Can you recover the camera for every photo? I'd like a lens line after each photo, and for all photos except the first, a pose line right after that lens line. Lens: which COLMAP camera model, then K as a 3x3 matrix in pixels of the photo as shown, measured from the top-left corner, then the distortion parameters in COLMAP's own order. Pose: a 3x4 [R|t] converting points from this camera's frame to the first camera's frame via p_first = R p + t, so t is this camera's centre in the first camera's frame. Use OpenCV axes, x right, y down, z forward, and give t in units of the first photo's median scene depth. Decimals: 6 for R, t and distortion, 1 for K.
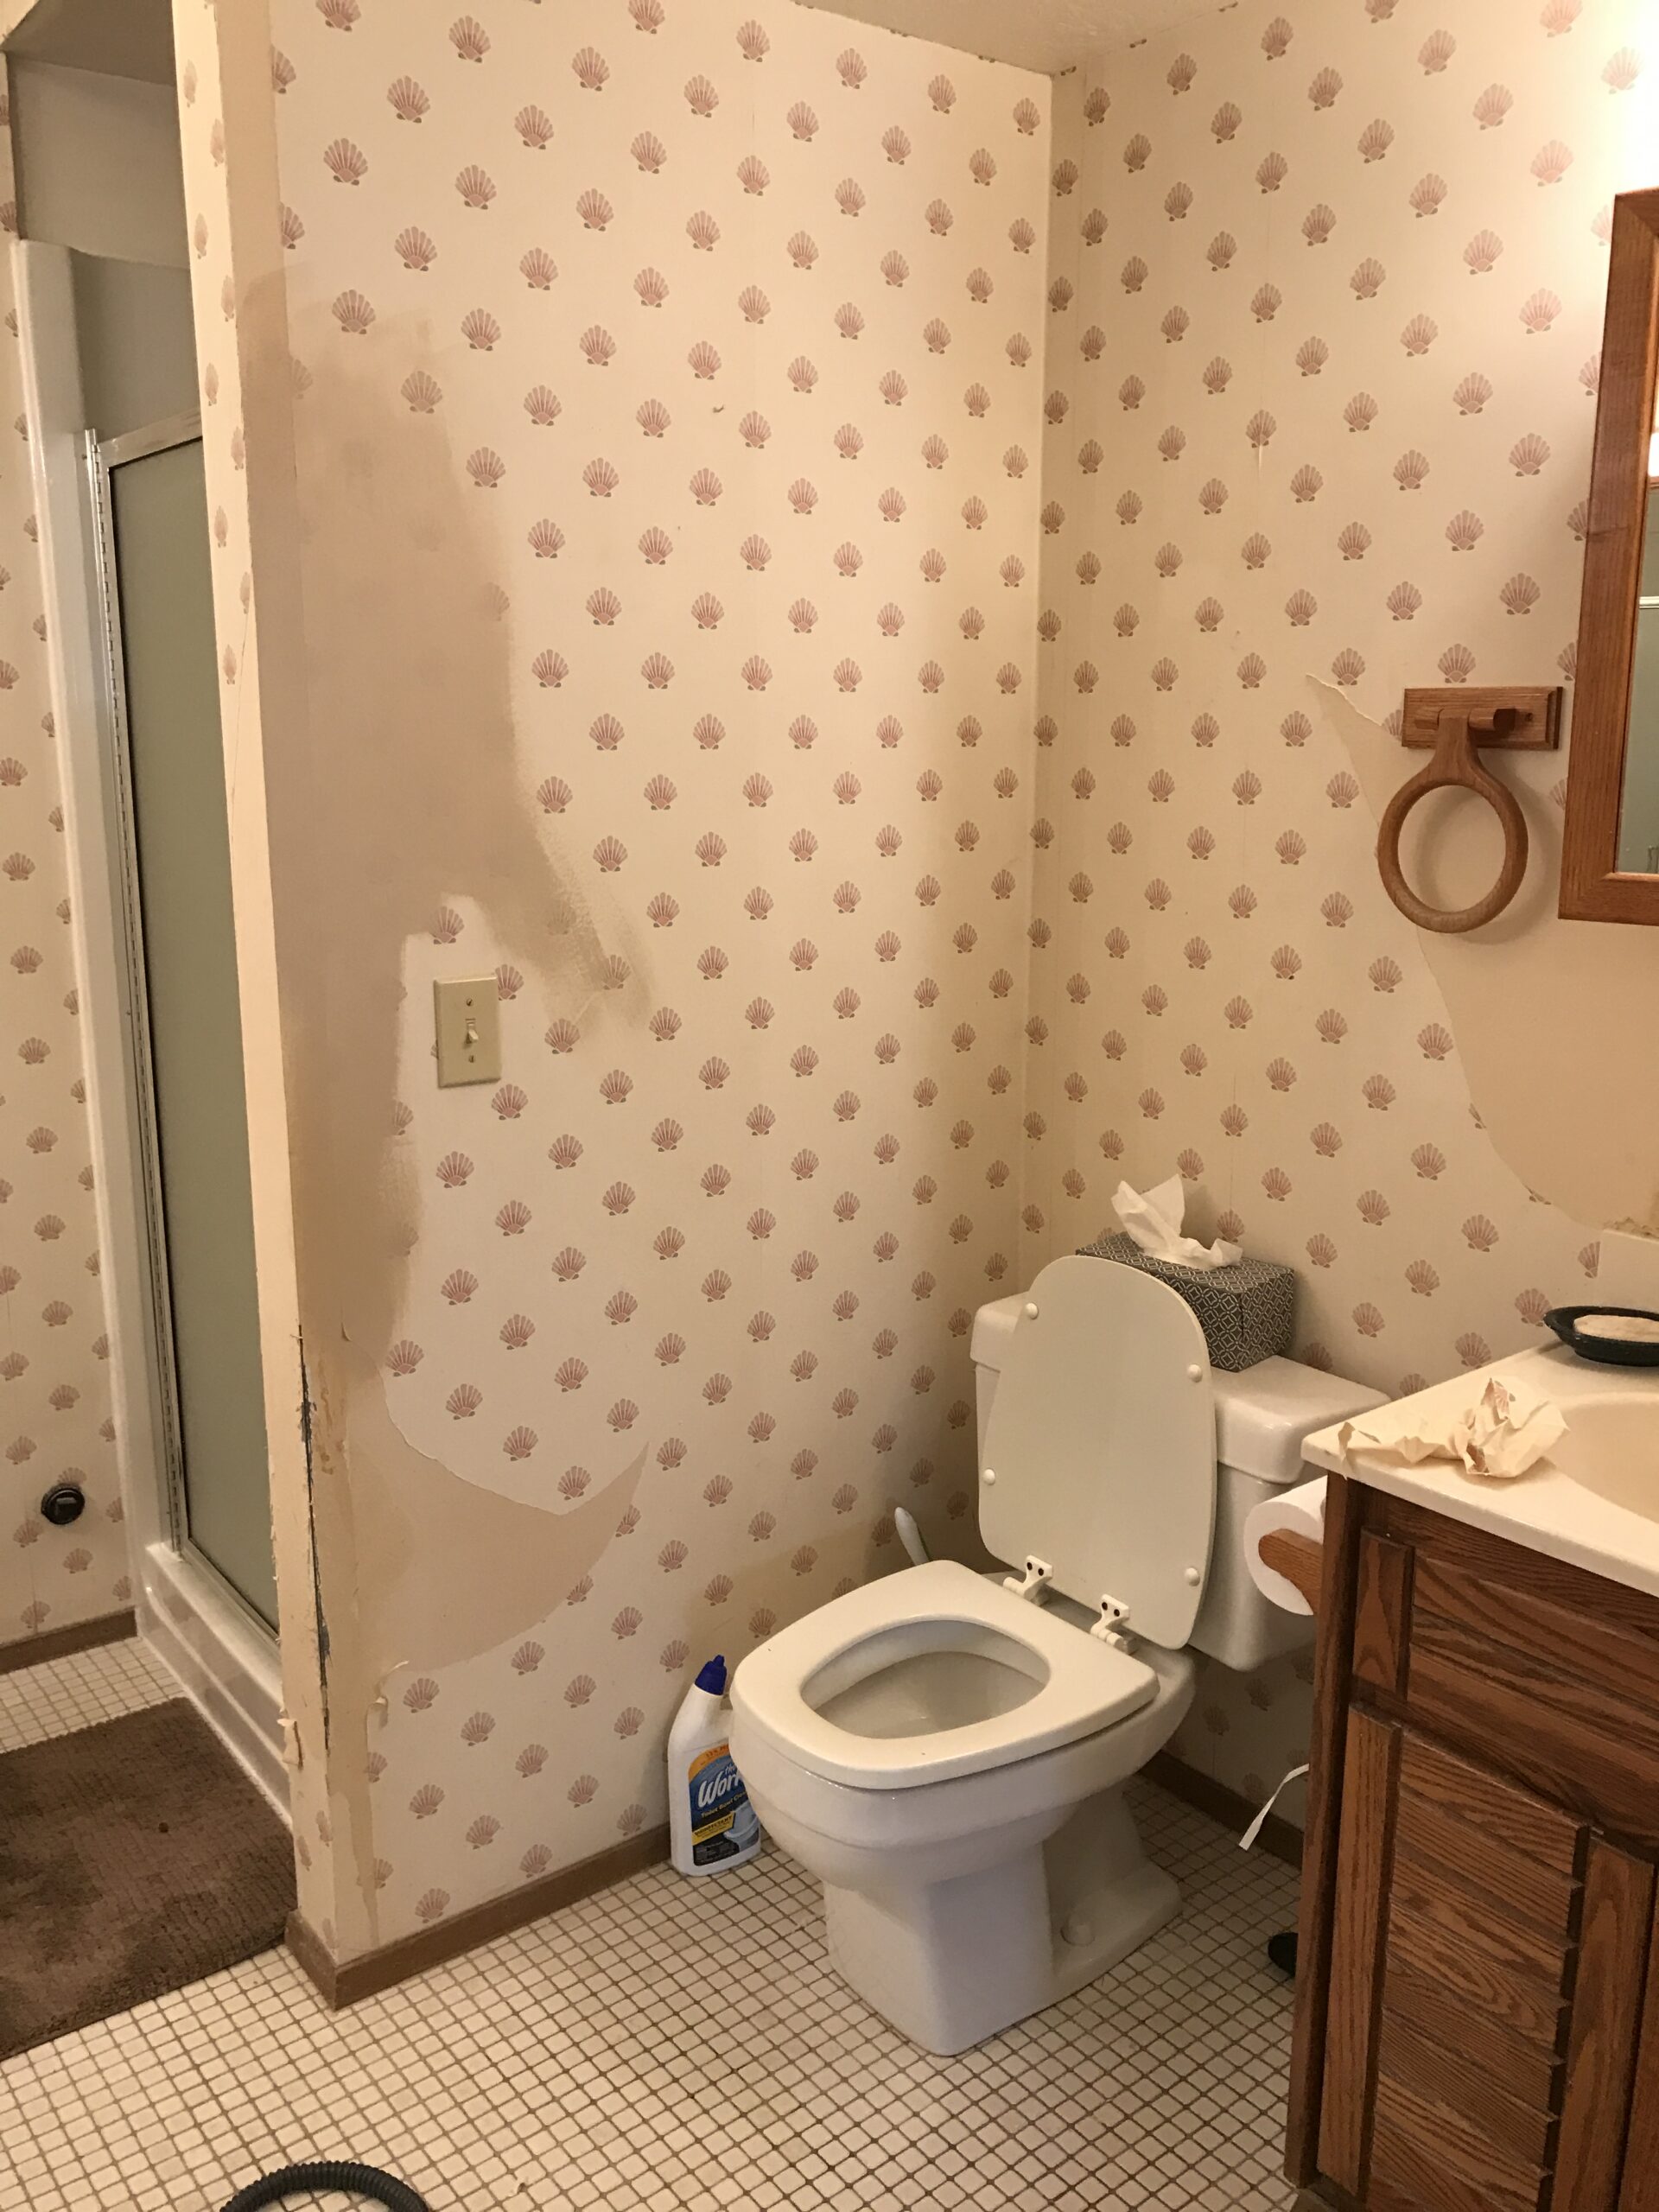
lens RADIAL K [[1789.3, 0, 829.5], [0, 1789.3, 1106.0], [0, 0, 1]] dist [-0.018108, 0.006284]
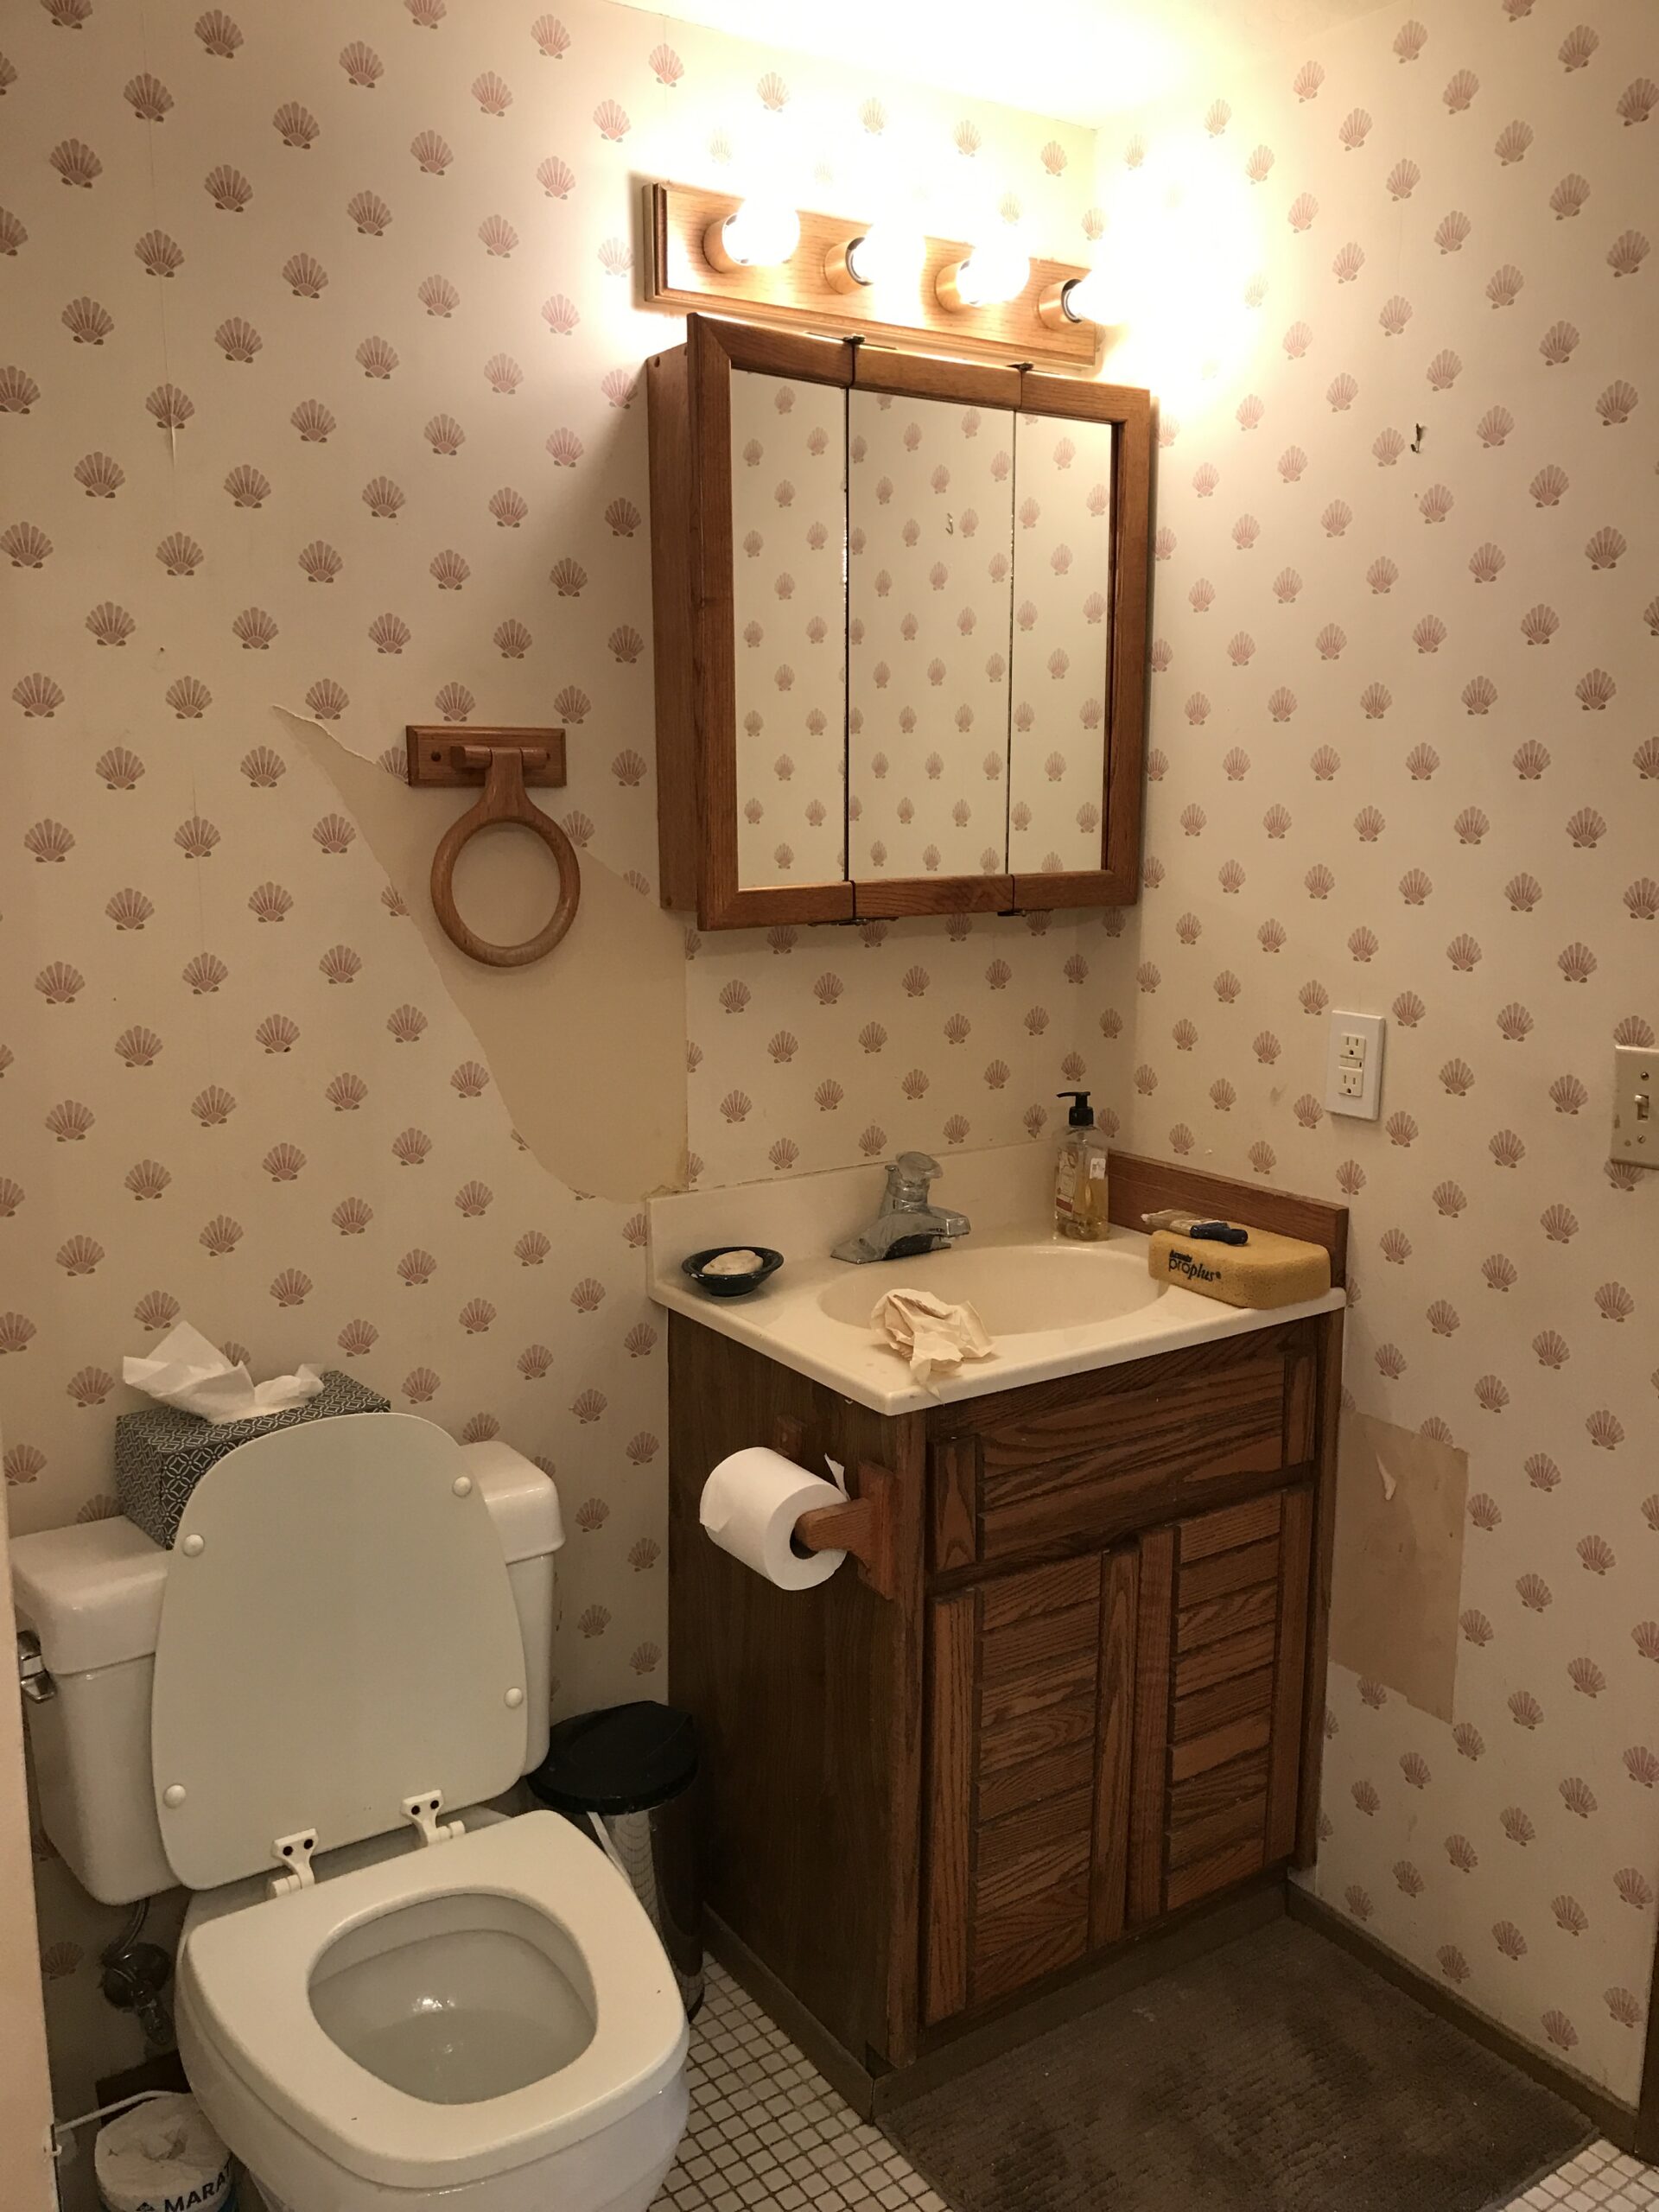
lens RADIAL K [[1838.9, 0, 829.5], [0, 1838.9, 1106.0], [0, 0, 1]] dist [0.020557, -0.057740]
pose [[0.069198, -0.174008, 0.982310, -0.661666], [0.208790, 0.965389, 0.156302, -0.140605], [-0.975509, 0.194281, 0.103134, 0.702328]]
